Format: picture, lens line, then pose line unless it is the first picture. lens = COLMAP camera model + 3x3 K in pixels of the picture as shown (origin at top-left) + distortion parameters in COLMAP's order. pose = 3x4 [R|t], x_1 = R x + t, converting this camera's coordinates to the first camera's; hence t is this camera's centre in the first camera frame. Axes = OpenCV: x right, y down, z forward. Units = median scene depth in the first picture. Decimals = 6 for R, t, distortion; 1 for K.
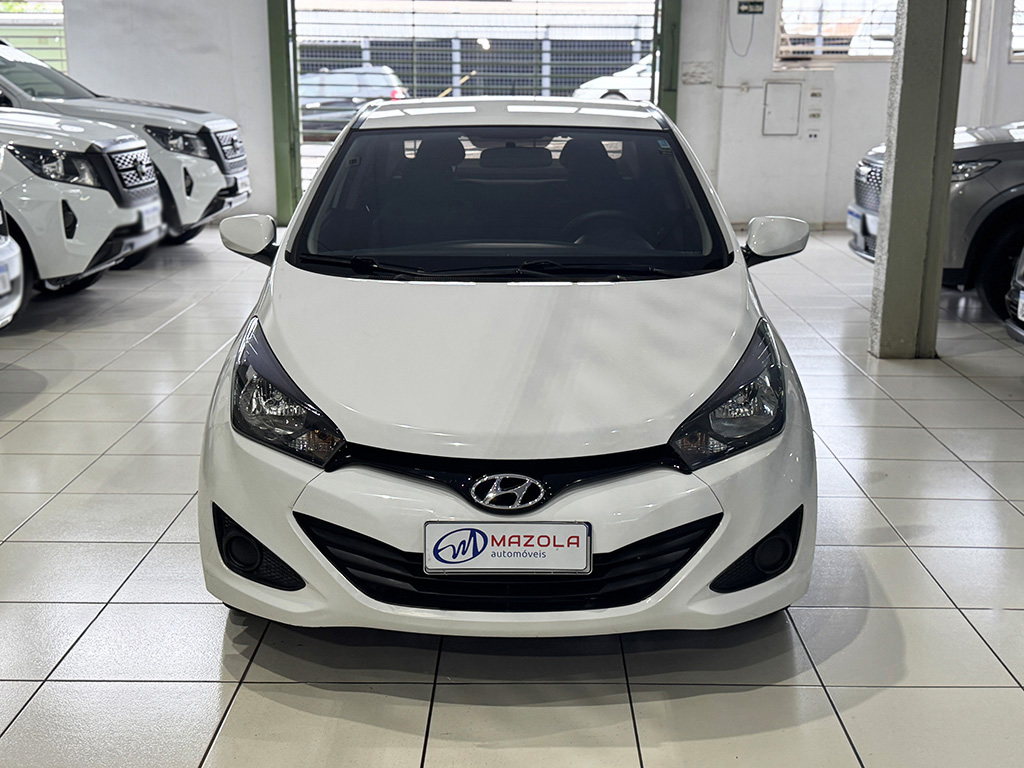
lens RADIAL K [[1268.1, 0, 512.0], [0, 1268.1, 384.0], [0, 0, 1]] dist [0.210056, -0.516670]
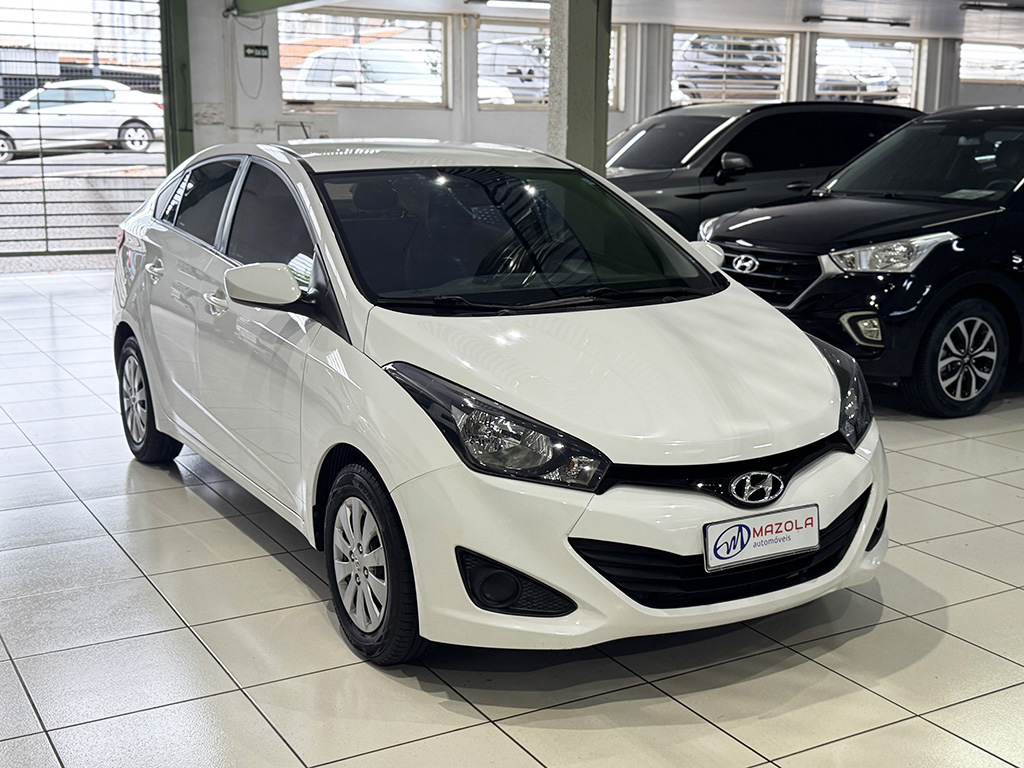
lens RADIAL K [[1268.1, 0, 512.0], [0, 1268.1, 384.0], [0, 0, 1]] dist [0.210056, -0.516670]
pose [[0.861807, -0.099981, 0.497285, -0.712478], [0.114851, 0.993383, 0.000684, -0.030238], [-0.494063, 0.056525, 0.867587, 0.118029]]
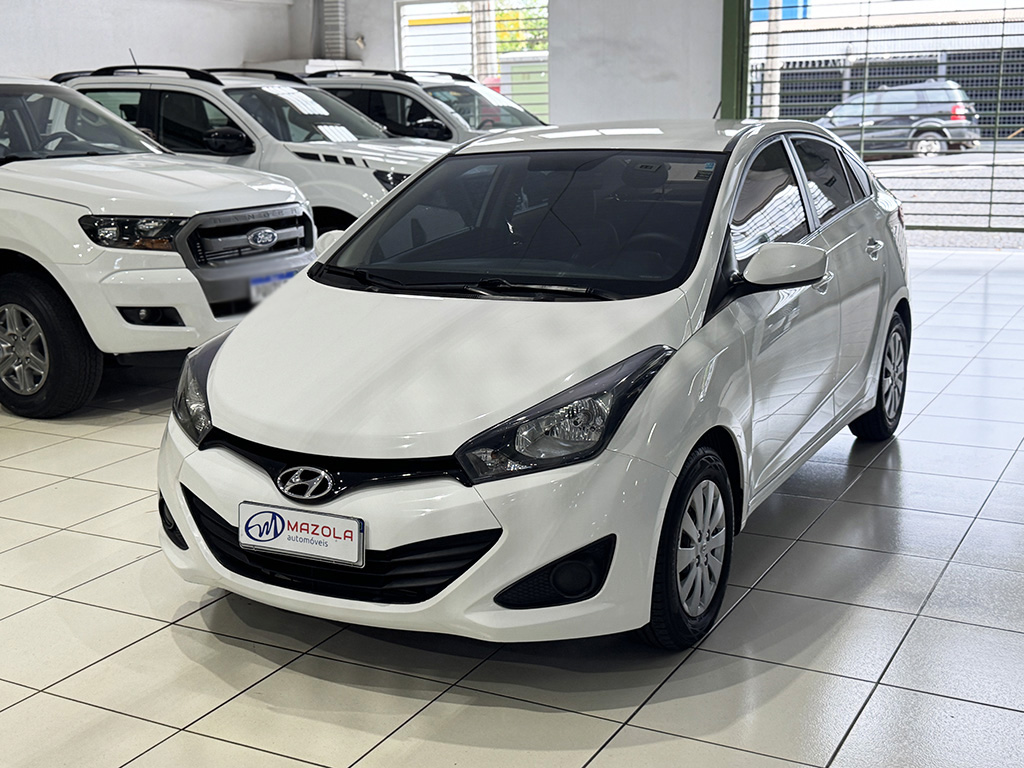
lens RADIAL K [[1268.1, 0, 512.0], [0, 1268.1, 384.0], [0, 0, 1]] dist [0.210056, -0.516670]
pose [[0.880737, 0.076290, -0.467421, 0.637739], [-0.083479, 0.996495, 0.005348, -0.020430], [0.466191, 0.034310, 0.884018, 0.100065]]
